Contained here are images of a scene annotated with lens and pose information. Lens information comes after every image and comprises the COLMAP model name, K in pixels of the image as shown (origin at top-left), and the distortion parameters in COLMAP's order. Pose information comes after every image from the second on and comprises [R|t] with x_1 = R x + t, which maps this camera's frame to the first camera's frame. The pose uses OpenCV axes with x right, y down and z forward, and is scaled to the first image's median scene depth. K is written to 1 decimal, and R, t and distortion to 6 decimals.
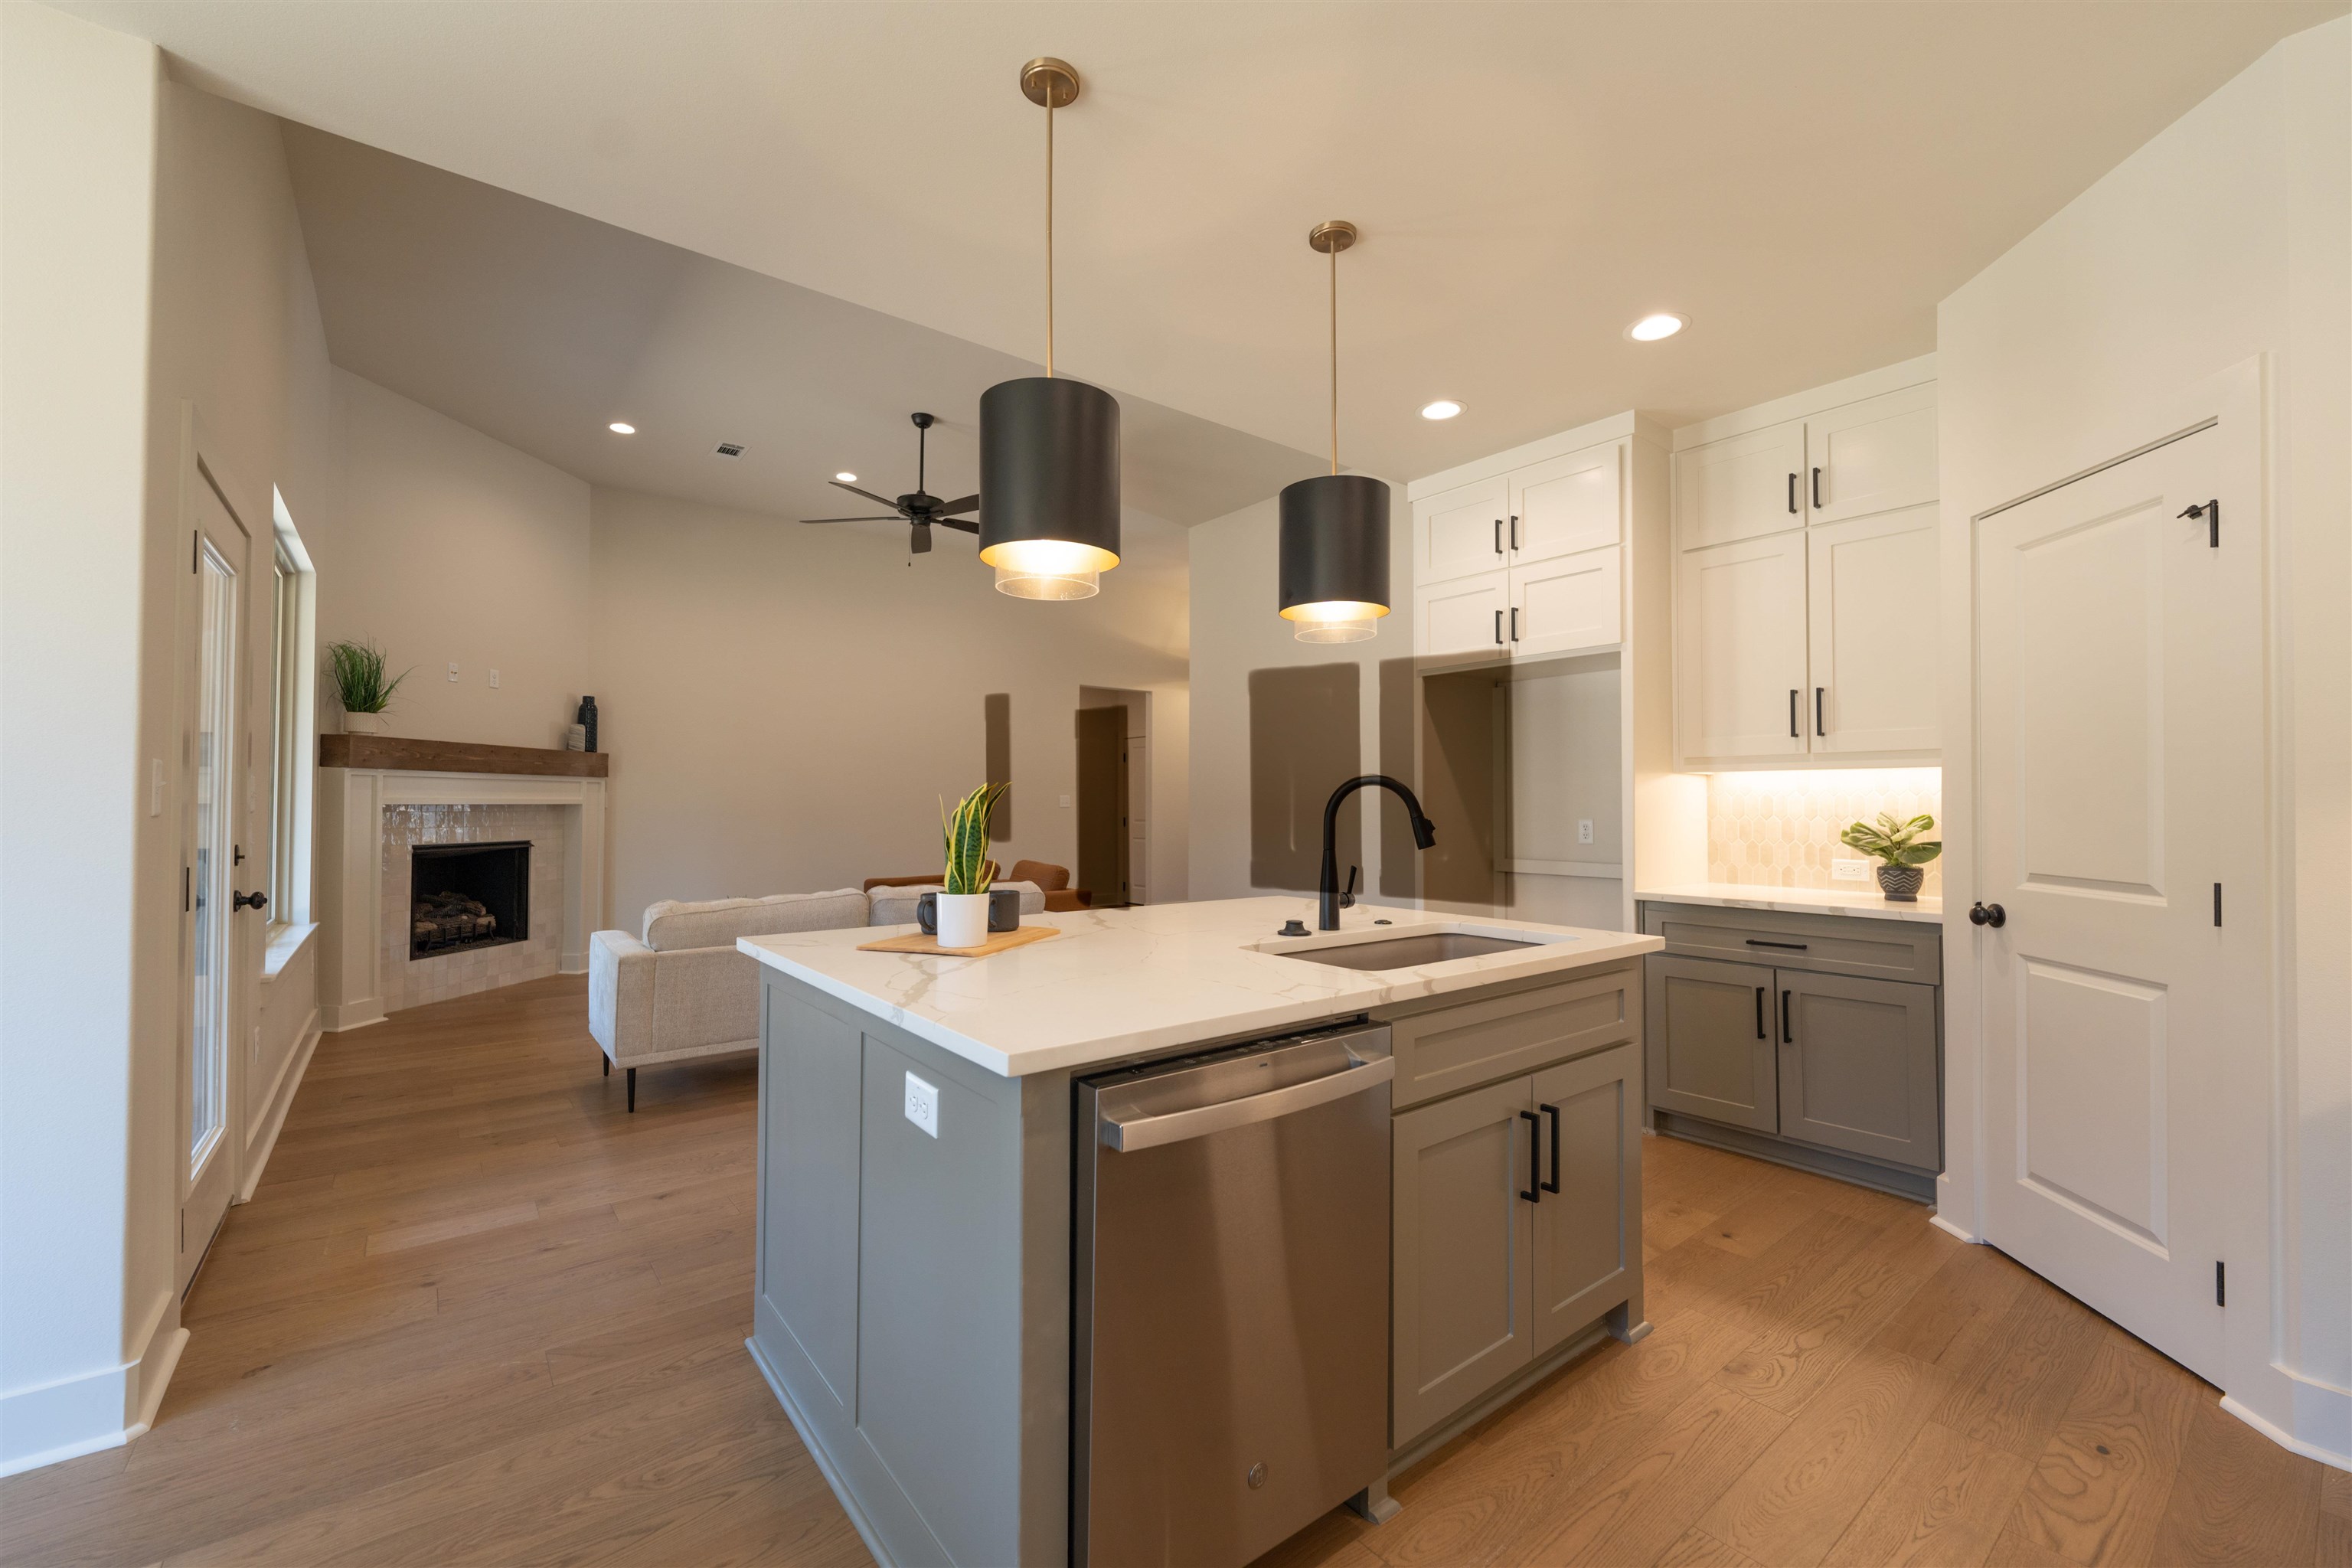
lens RADIAL K [[976.0, 0, 1183.5], [0, 976.0, 790.8], [0, 0, 1]] dist [0.002393, -0.002030]
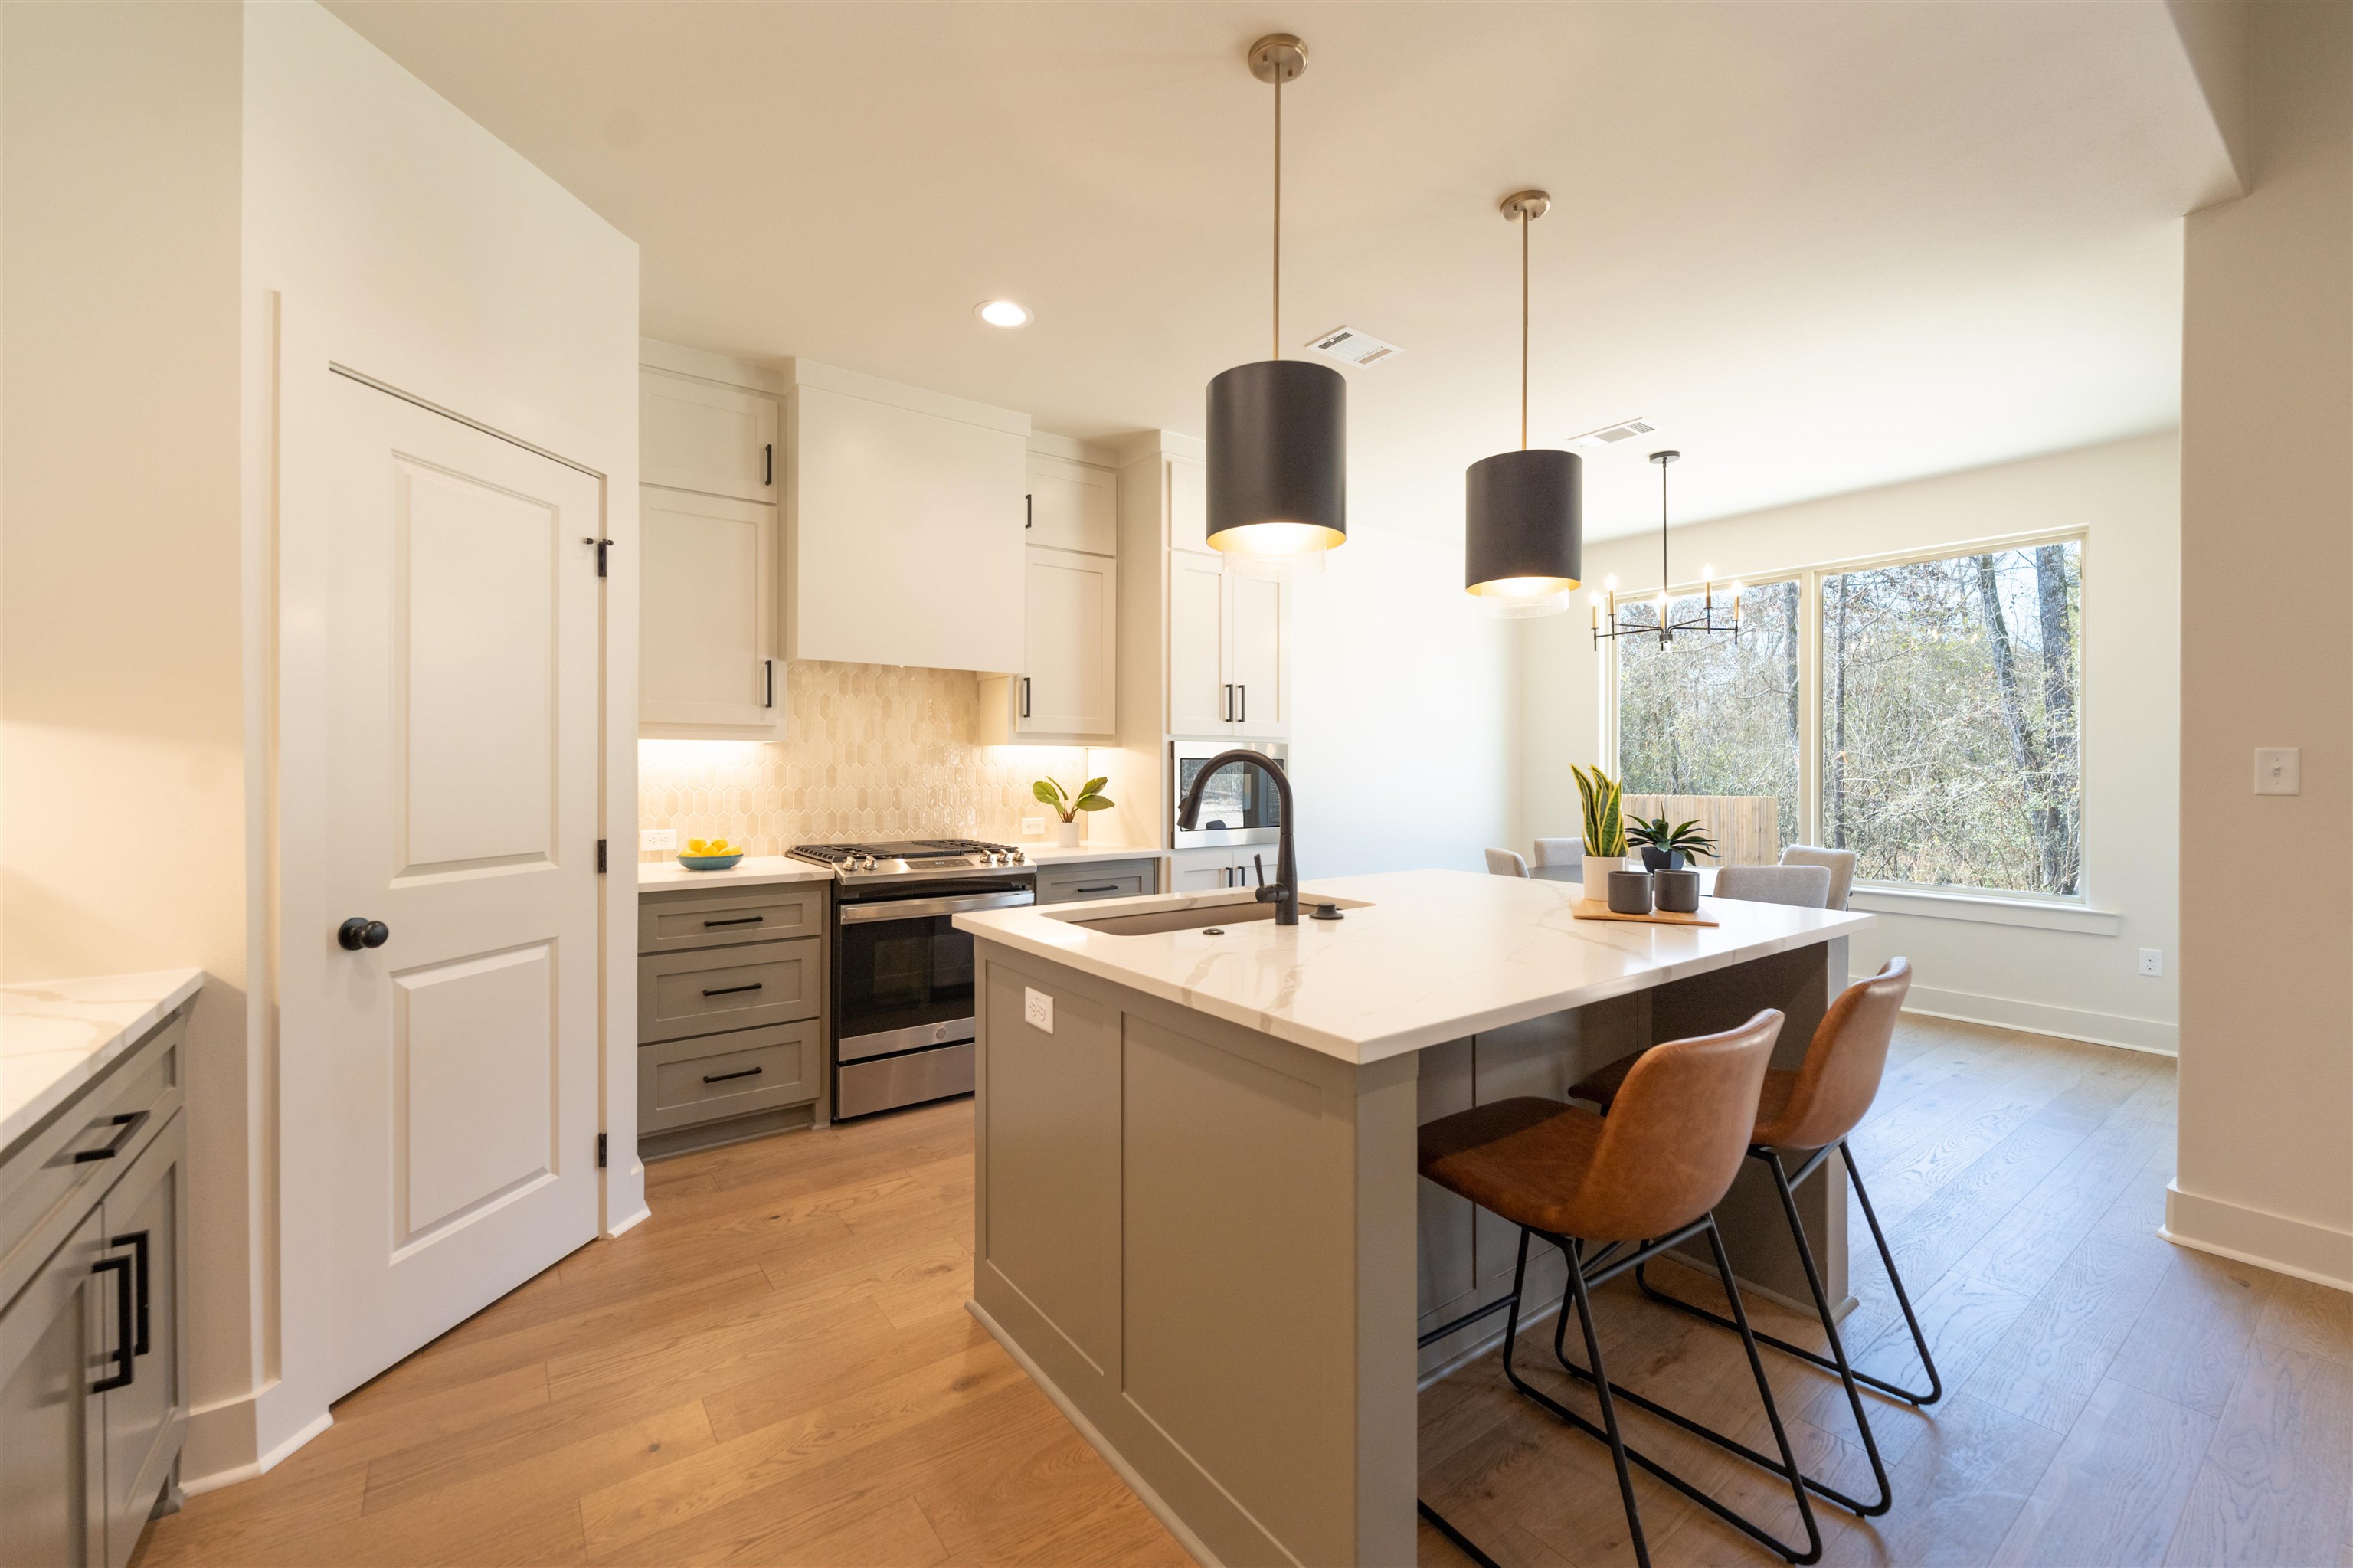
lens RADIAL K [[976.5, 0, 1173.1], [0, 976.5, 761.7], [0, 0, 1]] dist [0.002393, -0.002030]
pose [[-0.998907, -0.003171, 0.046631, 0.087693], [-0.004260, 0.999720, -0.023286, 0.006610], [-0.046545, -0.023459, -0.998641, 0.785260]]
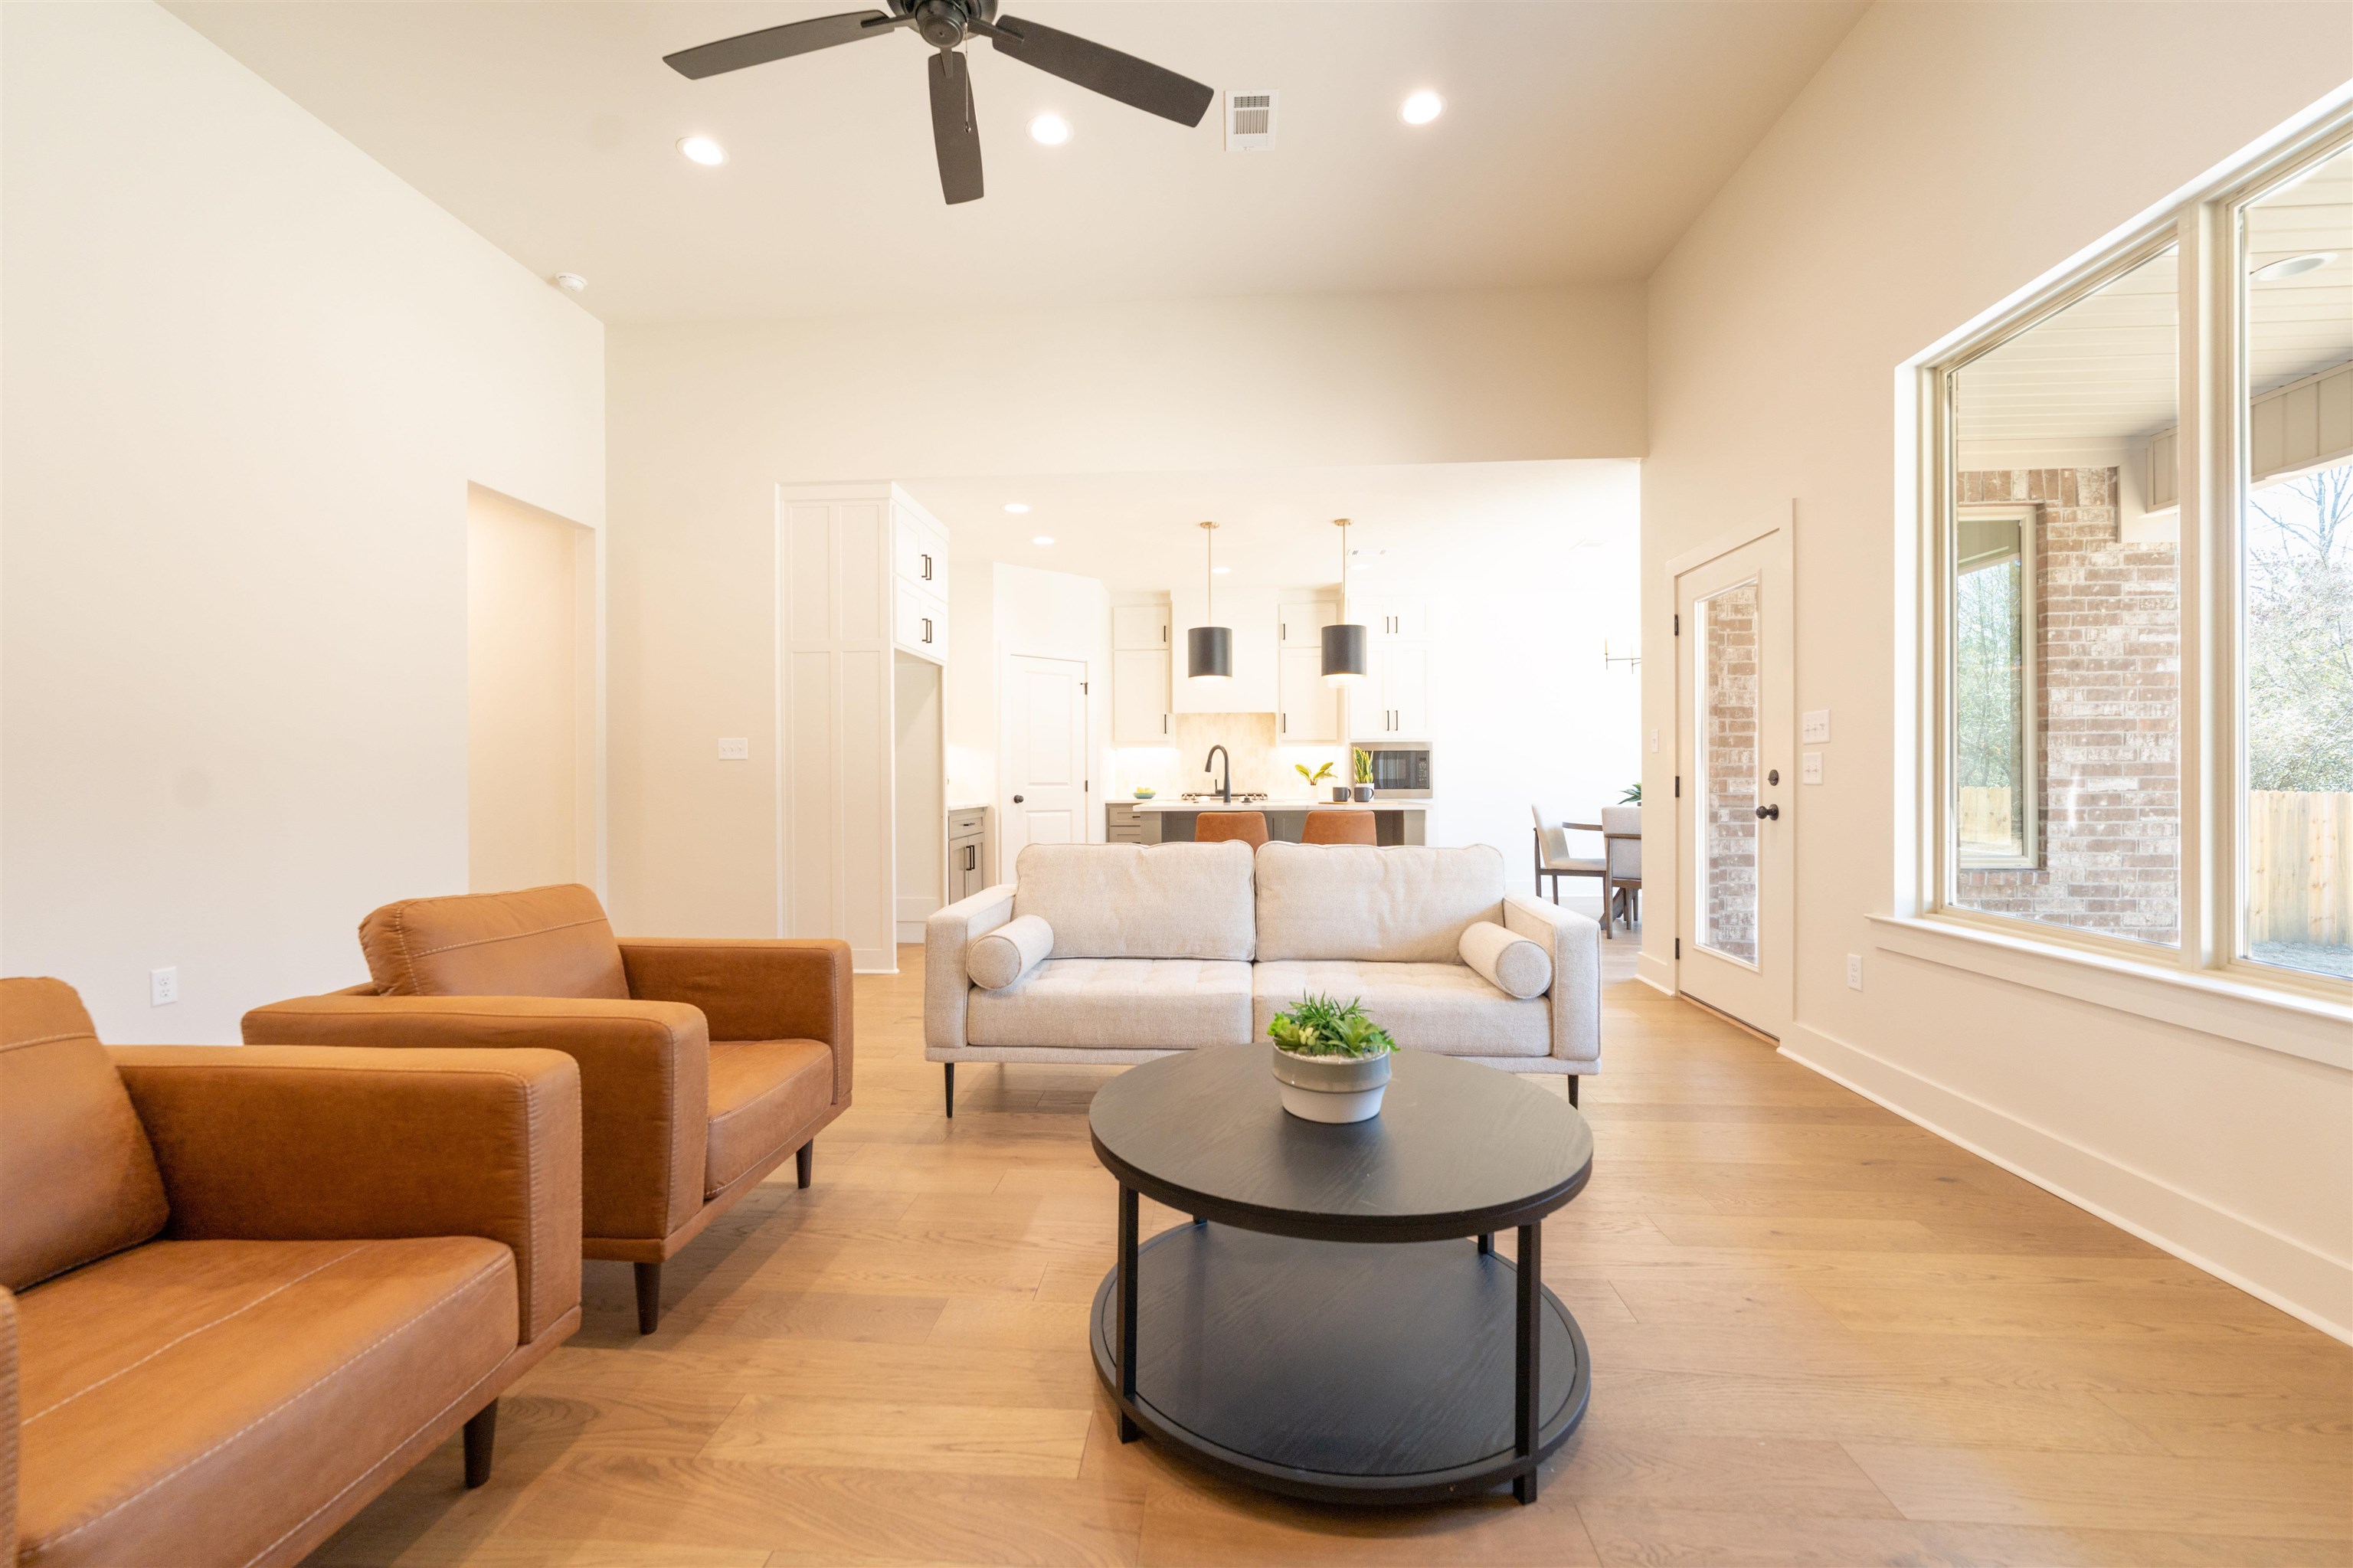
lens RADIAL K [[976.5, 0, 1158.0], [0, 976.5, 786.1], [0, 0, 1]] dist [0.002393, -0.002030]
pose [[-0.723122, -0.003430, 0.690712, -0.669252], [-0.008076, 0.999961, -0.003489, 0.045608], [-0.690673, -0.008101, -0.723122, 1.285114]]
